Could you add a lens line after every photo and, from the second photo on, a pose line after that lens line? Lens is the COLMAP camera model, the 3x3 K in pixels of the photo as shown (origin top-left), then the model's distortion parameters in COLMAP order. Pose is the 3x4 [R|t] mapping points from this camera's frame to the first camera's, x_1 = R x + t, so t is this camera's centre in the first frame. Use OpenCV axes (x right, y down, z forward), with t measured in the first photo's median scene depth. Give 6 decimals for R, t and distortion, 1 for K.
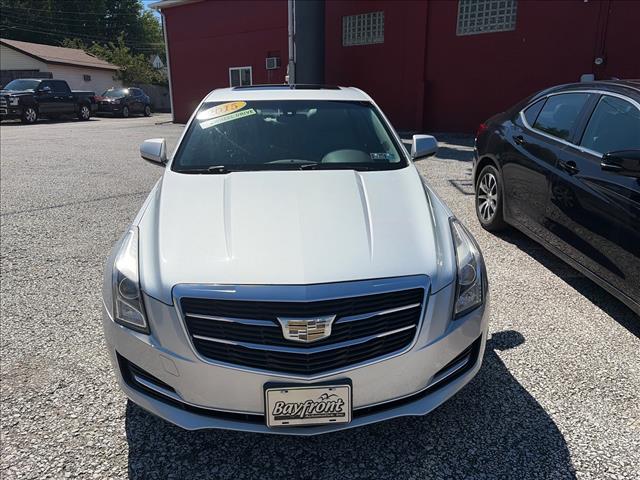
lens RADIAL K [[490.8, 0, 318.2], [0, 490.8, 241.5], [0, 0, 1]] dist [0.052854, -0.049662]
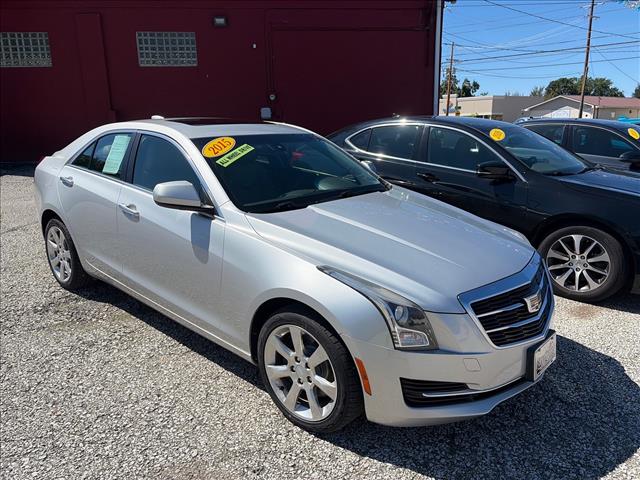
lens RADIAL K [[490.8, 0, 318.3], [0, 490.8, 239.2], [0, 0, 1]] dist [0.052854, -0.049662]
pose [[0.731265, -0.160832, 0.662861, -0.190770], [0.196975, 0.980194, 0.020527, -0.019475], [-0.653033, 0.115556, 0.748461, 0.049377]]
